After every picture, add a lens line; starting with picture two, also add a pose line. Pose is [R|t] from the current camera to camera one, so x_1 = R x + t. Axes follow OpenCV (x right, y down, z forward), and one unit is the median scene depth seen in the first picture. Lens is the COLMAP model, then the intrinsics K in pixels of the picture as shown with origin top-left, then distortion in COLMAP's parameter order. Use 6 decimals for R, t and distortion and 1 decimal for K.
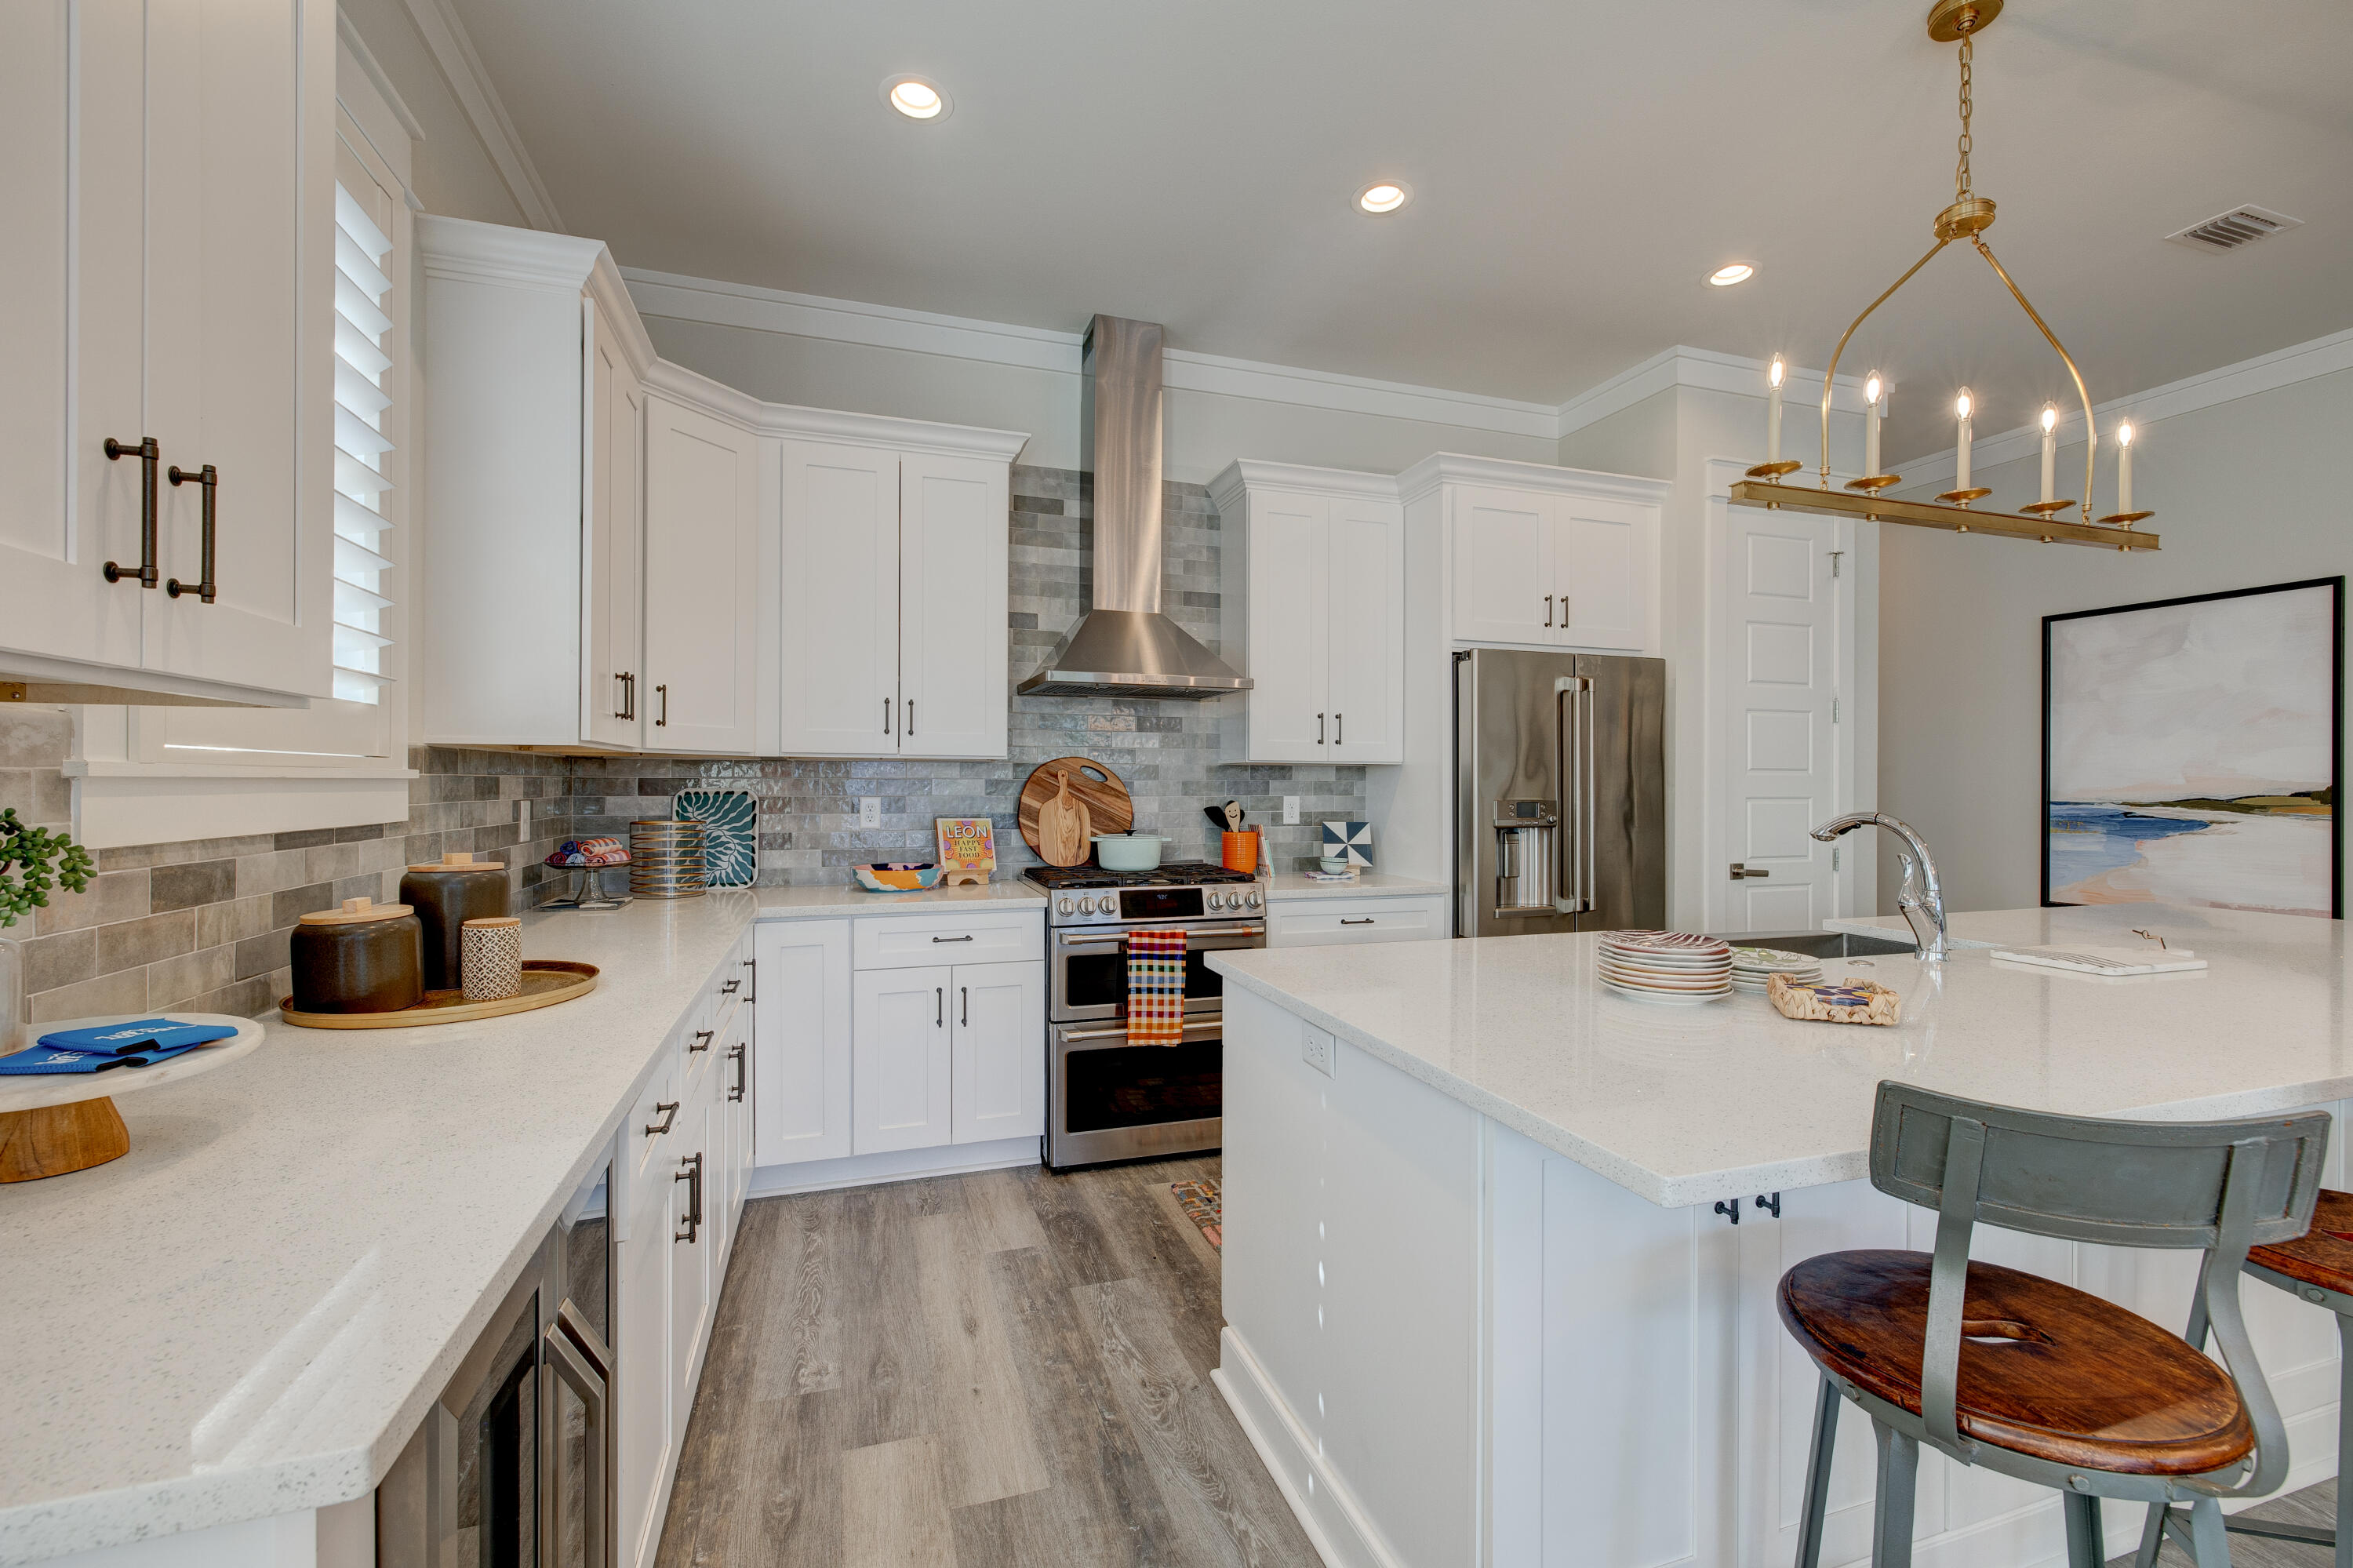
lens RADIAL K [[982.6, 0, 1171.0], [0, 982.6, 782.4], [0, 0, 1]] dist [0.002595, -0.000420]
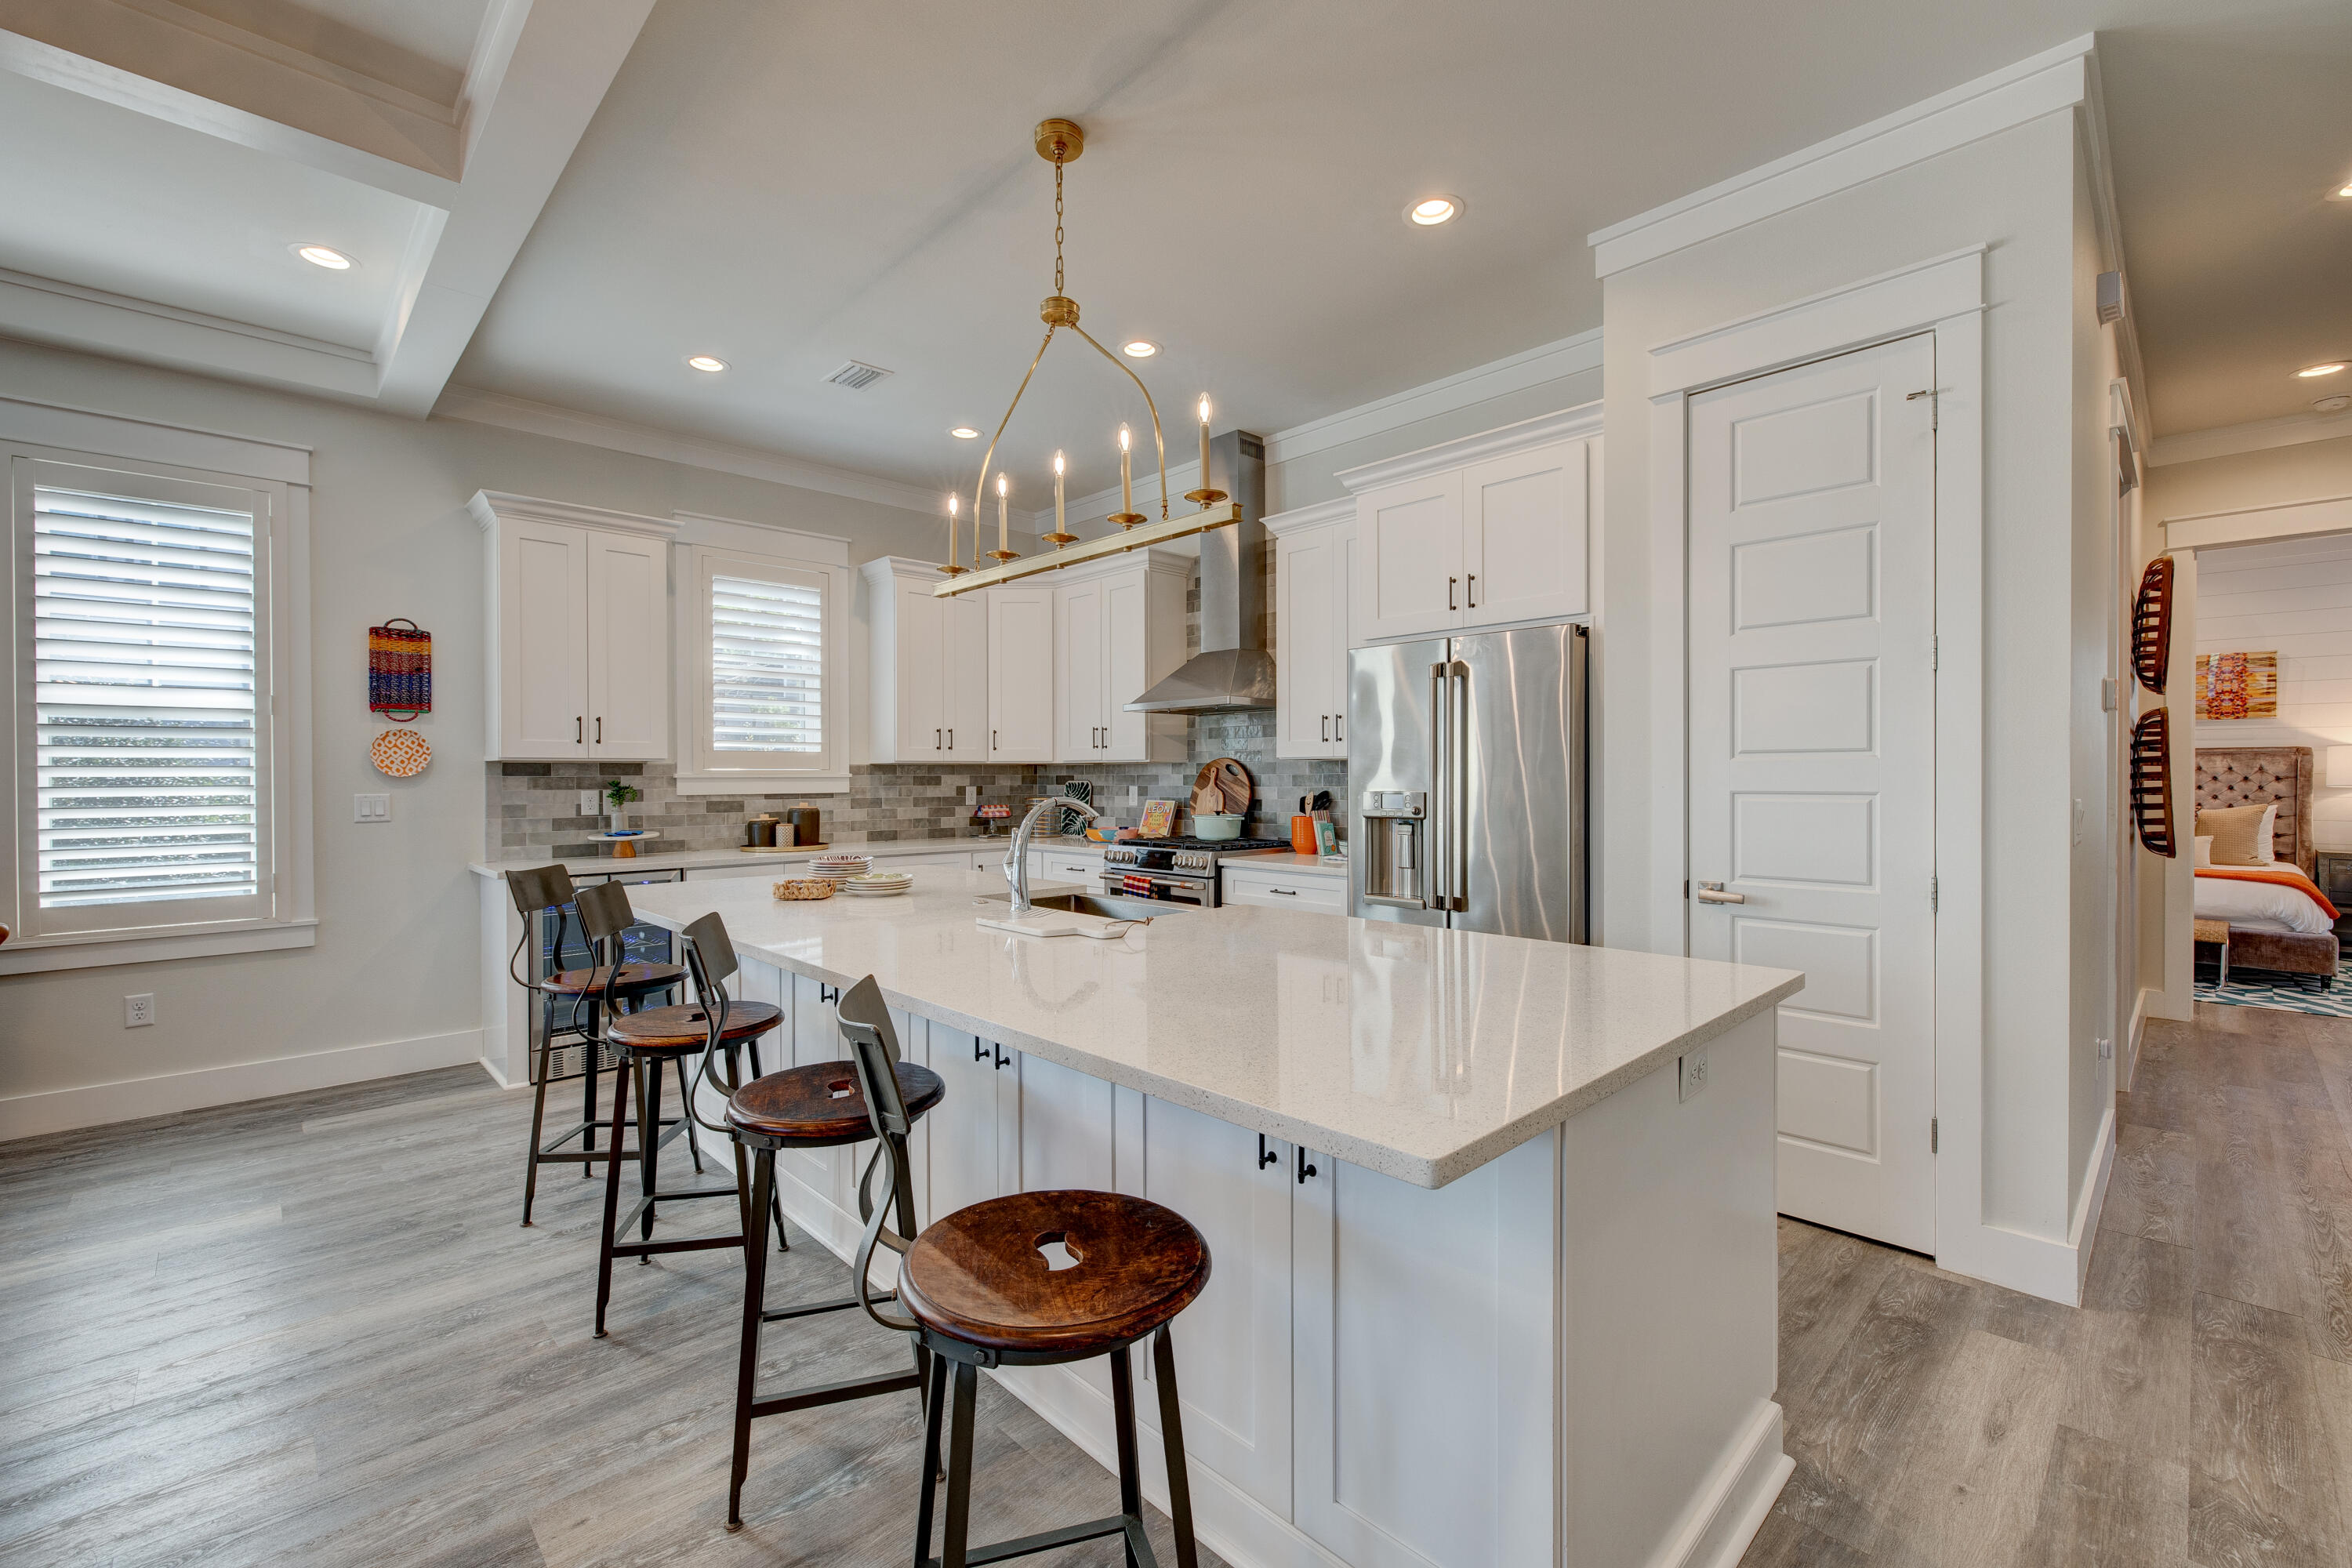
lens RADIAL K [[982.1, 0, 1174.2], [0, 982.1, 784.4], [0, 0, 1]] dist [0.002595, -0.000420]
pose [[0.431309, 0.002014, -0.902202, 1.213583], [0.004661, 0.999979, 0.004461, 0.005381], [0.902192, -0.006129, 0.431291, 0.370776]]
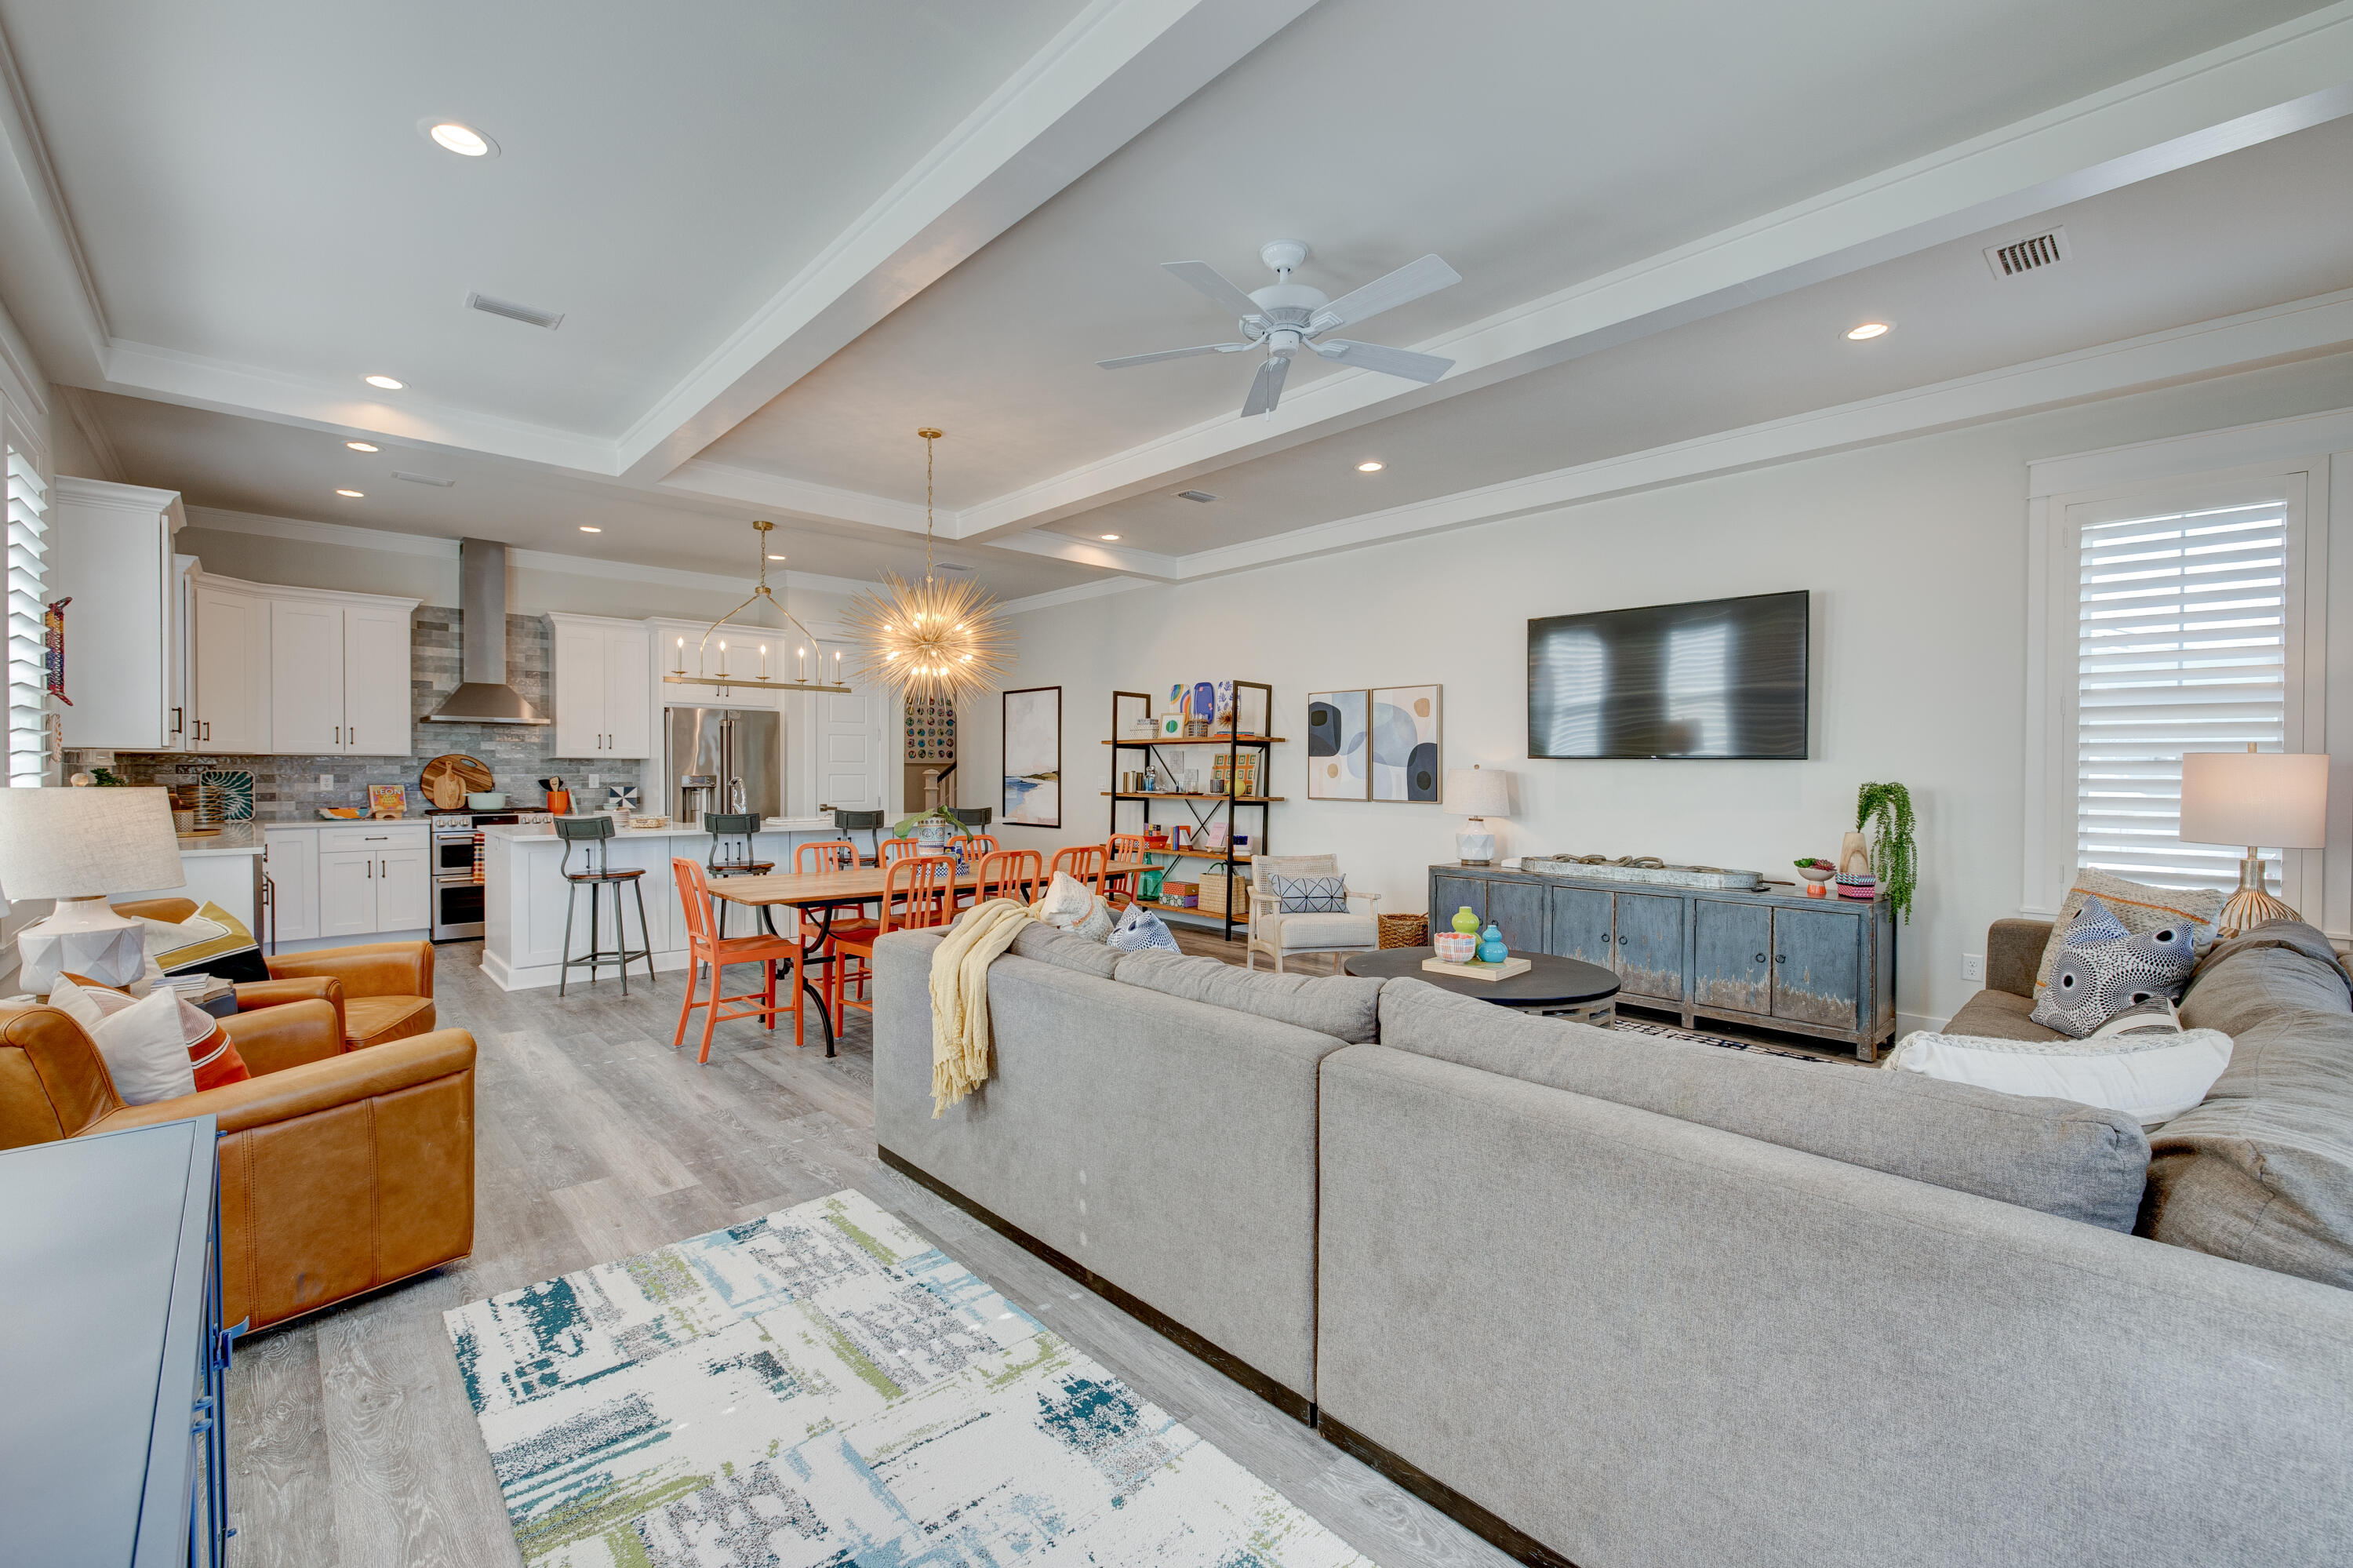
lens RADIAL K [[982.6, 0, 1166.9], [0, 982.6, 779.3], [0, 0, 1]] dist [0.002595, -0.000420]
pose [[0.910303, -0.004165, 0.413922, 0.416698], [-0.000436, 0.999939, 0.011021, 0.002325], [-0.413943, -0.010213, 0.910246, -1.514652]]
